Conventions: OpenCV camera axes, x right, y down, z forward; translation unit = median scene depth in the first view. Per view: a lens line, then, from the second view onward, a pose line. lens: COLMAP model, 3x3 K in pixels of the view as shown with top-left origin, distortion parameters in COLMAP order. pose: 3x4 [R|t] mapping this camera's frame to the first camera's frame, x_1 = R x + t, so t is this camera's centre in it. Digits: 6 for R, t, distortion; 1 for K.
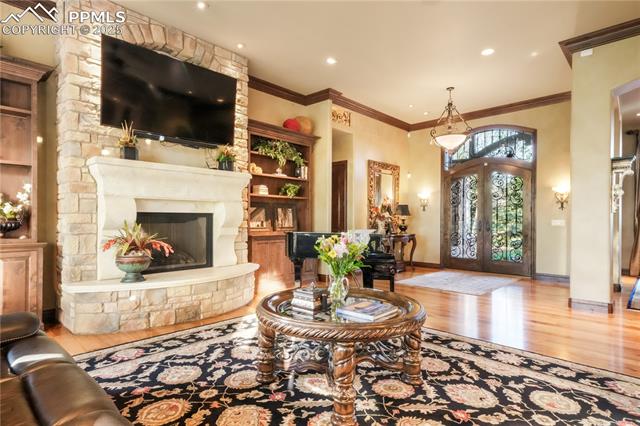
lens RADIAL K [[348.7, 0, 320.5], [0, 348.7, 213.3], [0, 0, 1]] dist [0.006532, 0.000968]
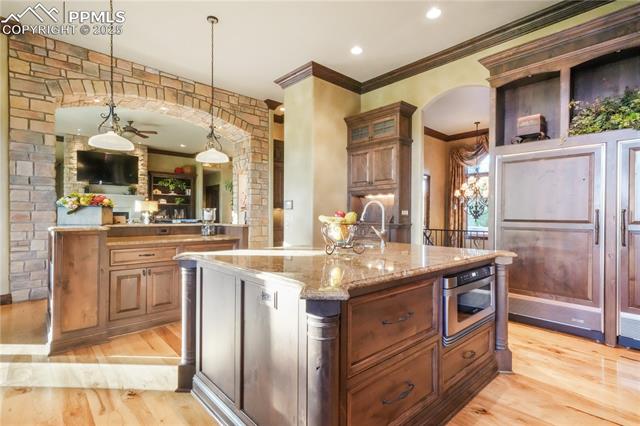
lens RADIAL K [[306.0, 0, 316.3], [0, 306.0, 212.2], [0, 0, 1]] dist [-0.003603, -0.000375]
pose [[0.995120, -0.001033, -0.098669, 1.083741], [0.000972, 0.999999, -0.000667, 0.004663], [0.098670, 0.000568, 0.995120, -0.891904]]
